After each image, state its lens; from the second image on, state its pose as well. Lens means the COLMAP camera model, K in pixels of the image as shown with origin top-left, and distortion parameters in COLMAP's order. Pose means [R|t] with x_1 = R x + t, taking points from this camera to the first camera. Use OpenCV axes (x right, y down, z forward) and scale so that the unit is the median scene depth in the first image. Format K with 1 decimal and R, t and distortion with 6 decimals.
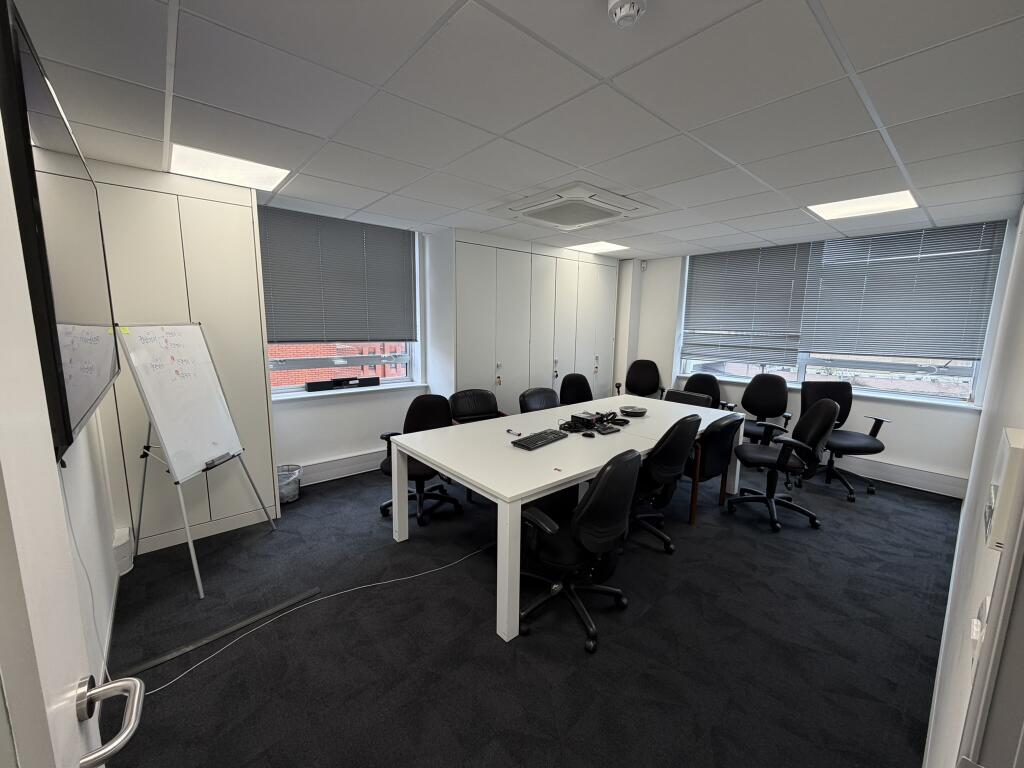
lens RADIAL K [[407.0, 0, 509.3], [0, 407.0, 383.8], [0, 0, 1]] dist [0.002474, -0.000288]
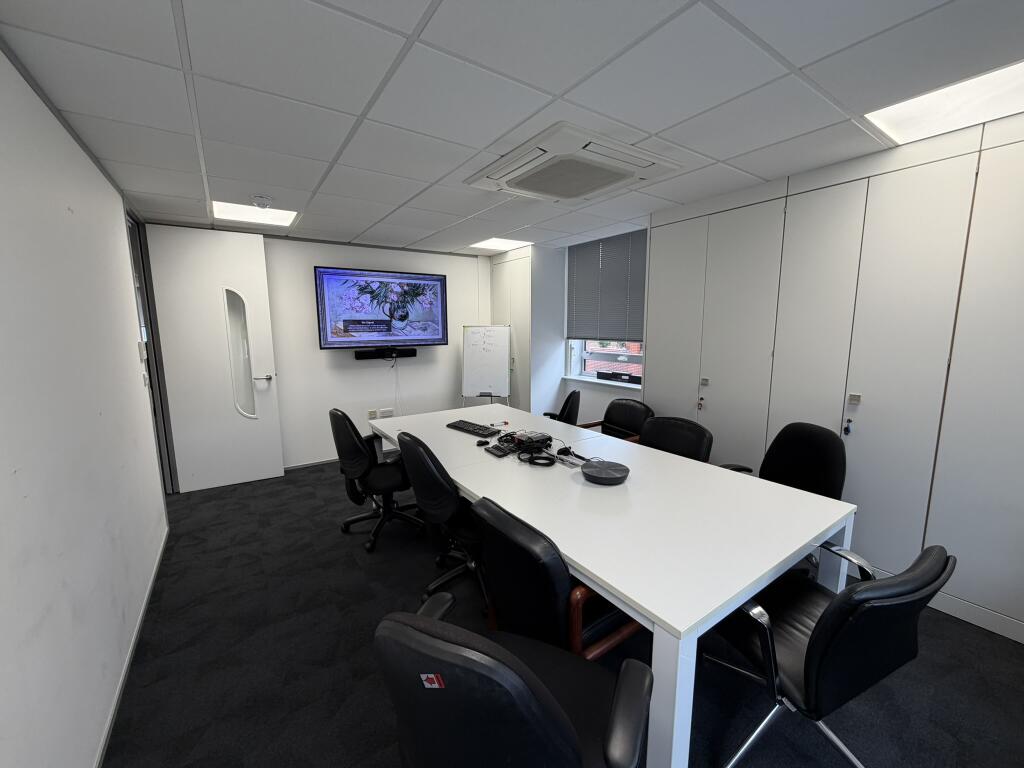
lens RADIAL K [[407.0, 0, 509.5], [0, 407.0, 383.6], [0, 0, 1]] dist [0.002474, -0.000288]
pose [[-0.110605, 0.129128, -0.985440, 0.830814], [-0.145016, 0.978815, 0.144537, -0.113826], [0.983228, 0.158891, -0.089536, 0.868654]]
